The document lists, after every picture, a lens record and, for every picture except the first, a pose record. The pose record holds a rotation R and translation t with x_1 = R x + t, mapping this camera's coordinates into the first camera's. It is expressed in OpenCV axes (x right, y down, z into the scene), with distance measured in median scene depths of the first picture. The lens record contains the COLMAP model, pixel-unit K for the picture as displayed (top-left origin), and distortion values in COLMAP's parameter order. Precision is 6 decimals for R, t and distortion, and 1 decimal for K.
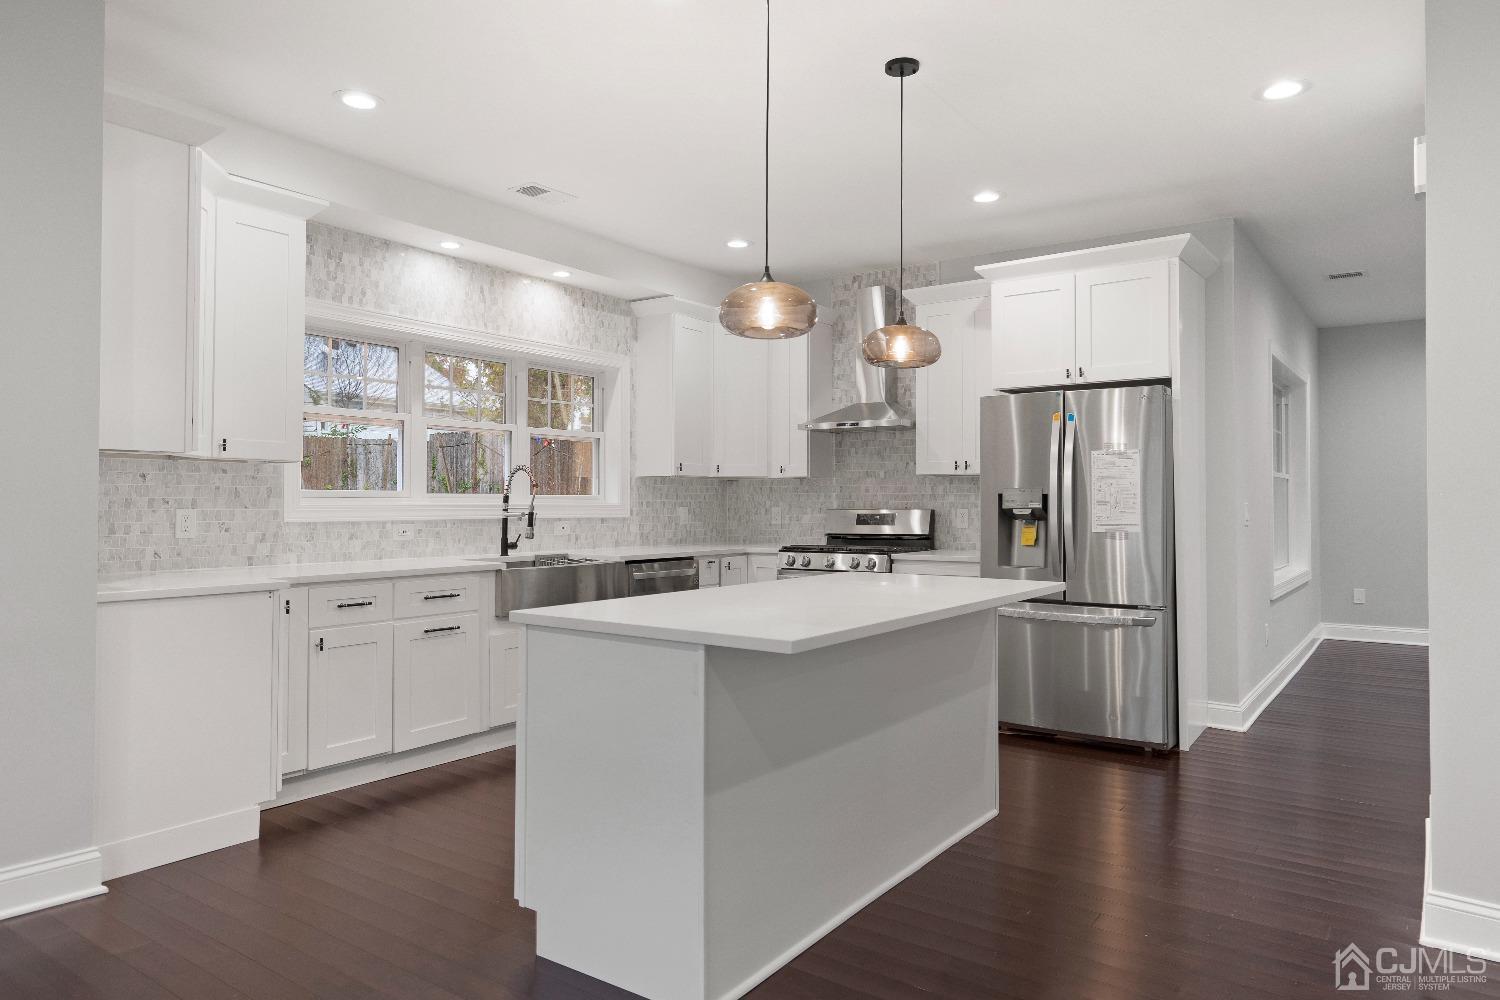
lens RADIAL K [[947.9, 0, 754.3], [0, 947.9, 497.5], [0, 0, 1]] dist [-0.006461, -0.000435]
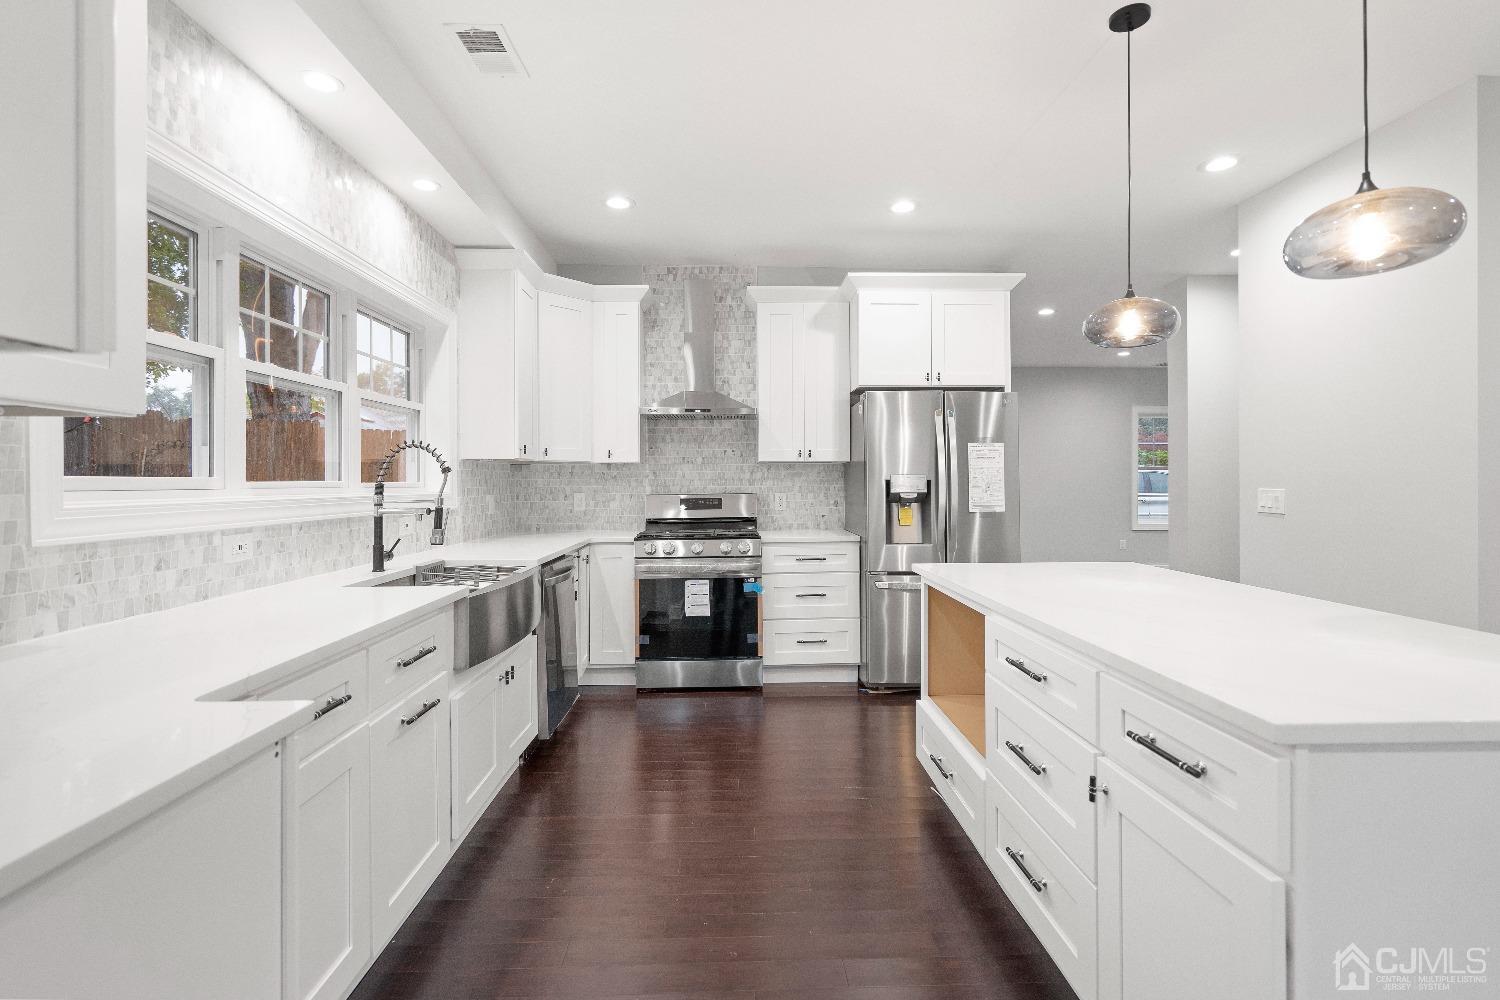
lens RADIAL K [[690.5, 0, 745.7], [0, 690.5, 488.3], [0, 0, 1]] dist [-0.003673, -0.000772]
pose [[0.795741, -0.010292, 0.605549, -0.354161], [0.002624, 0.999905, 0.013546, -0.004949], [-0.605631, -0.009190, 0.795693, 0.440624]]
